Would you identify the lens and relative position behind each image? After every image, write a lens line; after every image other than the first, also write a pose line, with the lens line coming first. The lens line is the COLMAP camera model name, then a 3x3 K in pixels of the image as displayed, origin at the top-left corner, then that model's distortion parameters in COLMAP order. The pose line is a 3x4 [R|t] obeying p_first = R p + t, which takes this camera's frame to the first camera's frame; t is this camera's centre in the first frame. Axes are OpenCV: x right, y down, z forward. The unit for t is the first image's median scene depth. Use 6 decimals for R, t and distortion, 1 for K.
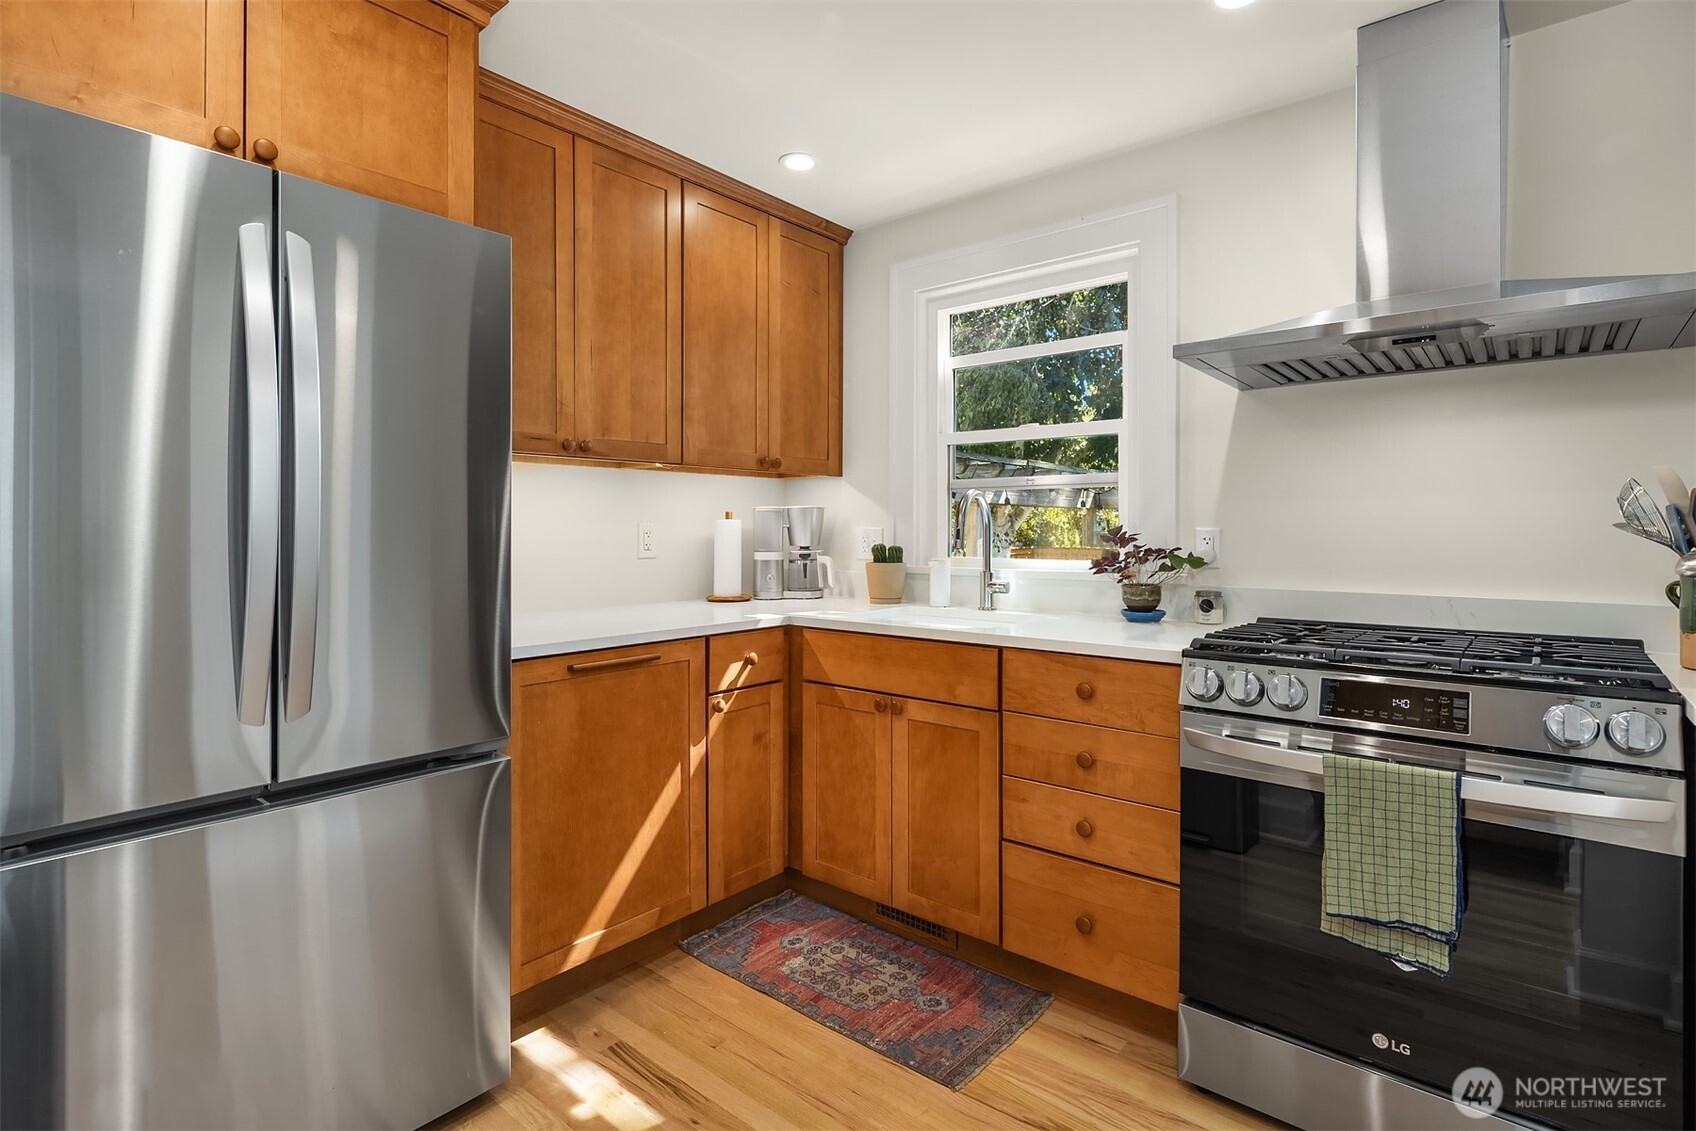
lens RADIAL K [[828.4, 0, 857.3], [0, 828.4, 526.5], [0, 0, 1]] dist [-0.001403, -0.002967]
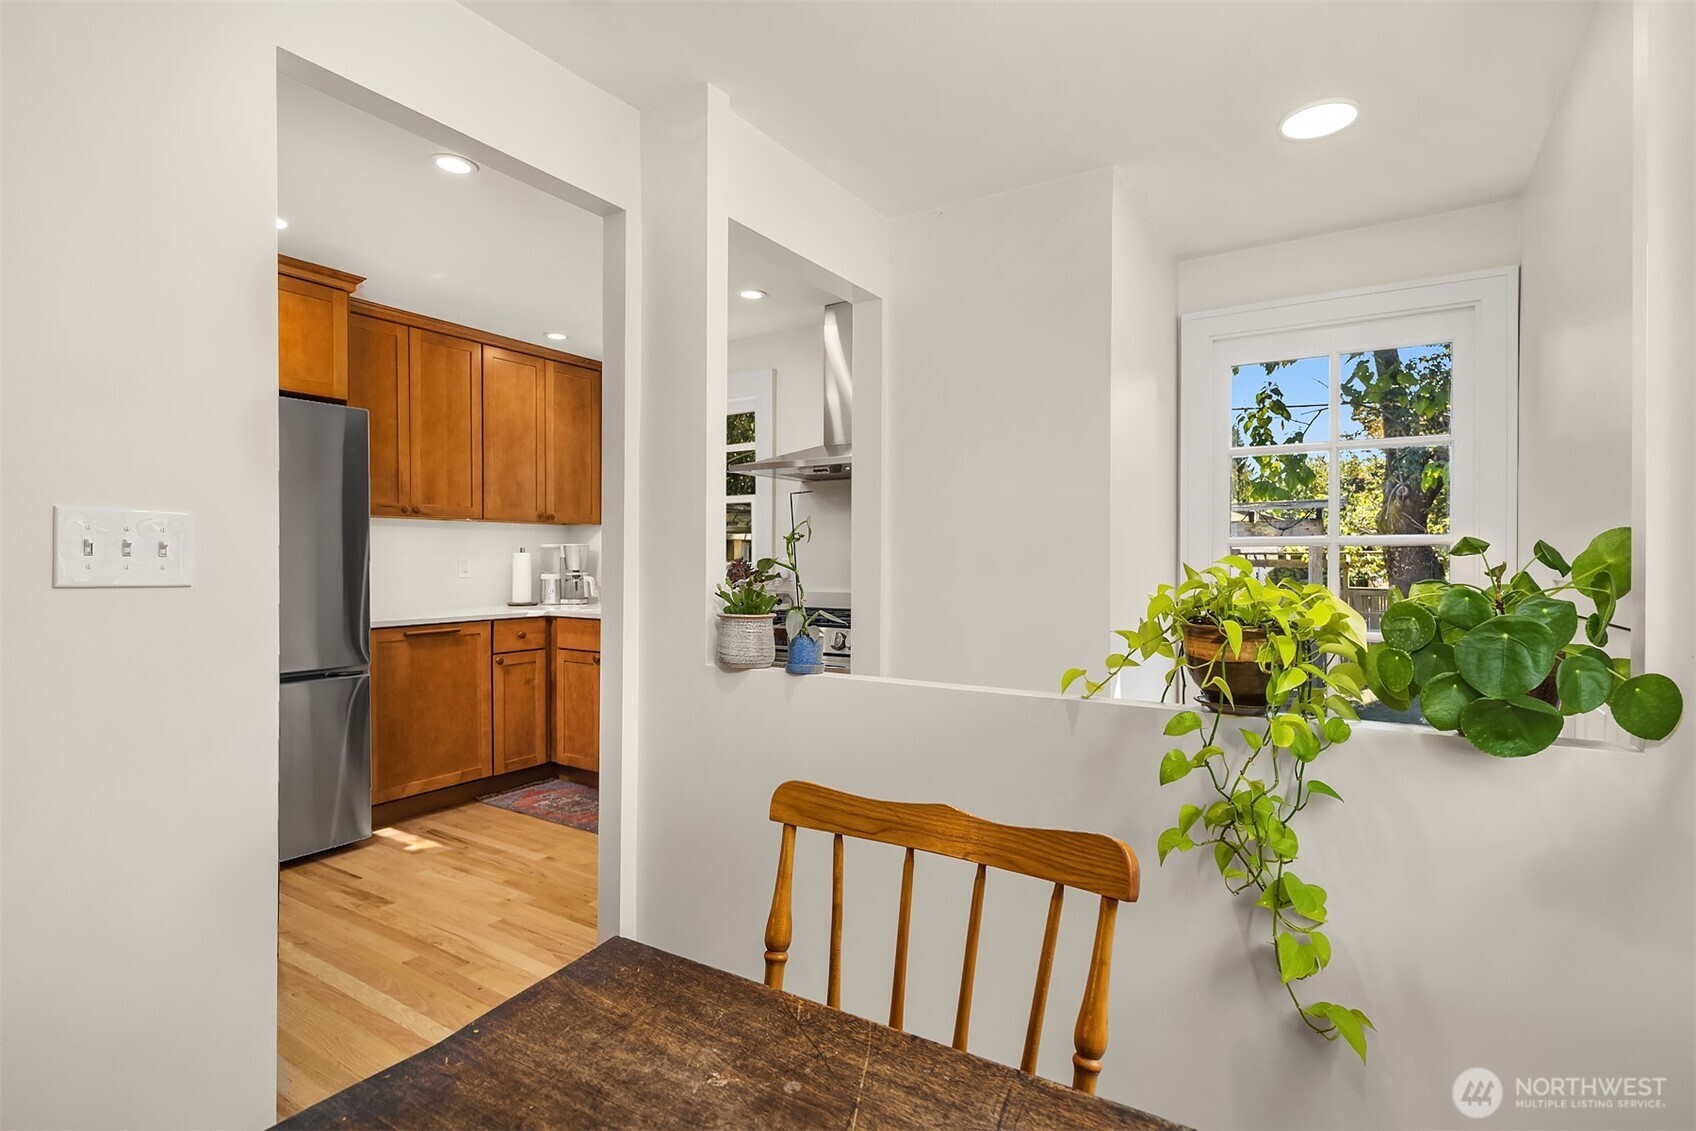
lens RADIAL K [[828.4, 0, 862.4], [0, 828.4, 564.4], [0, 0, 1]] dist [-0.001403, -0.002967]
pose [[0.991065, -0.002900, 0.133346, 0.345132], [0.001924, 0.999970, 0.007447, 0.003881], [-0.133363, -0.007124, 0.991042, -0.793871]]
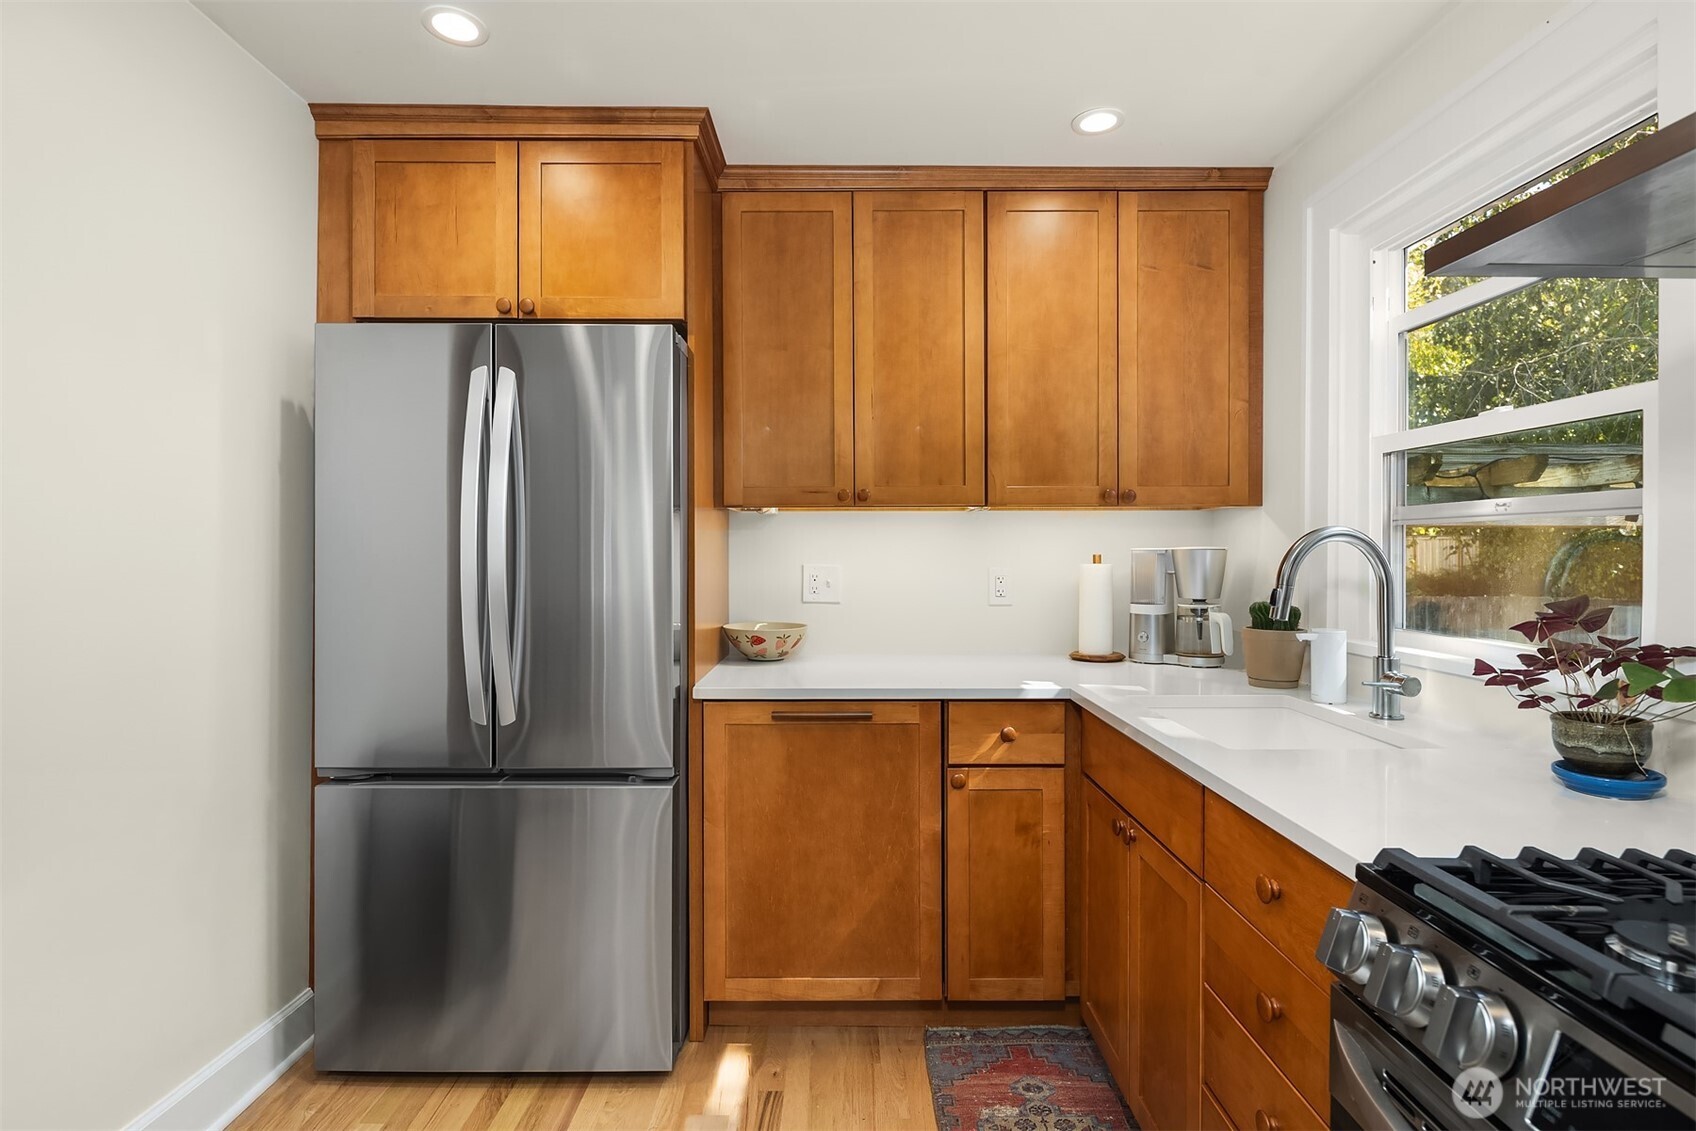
lens RADIAL K [[828.4, 0, 834.7], [0, 828.4, 551.1], [0, 0, 1]] dist [-0.001403, -0.002967]
pose [[0.634059, 0.000885, -0.773284, 0.426884], [0.003031, 0.999989, 0.003629, -0.032799], [0.773279, -0.004645, 0.634049, 0.328837]]
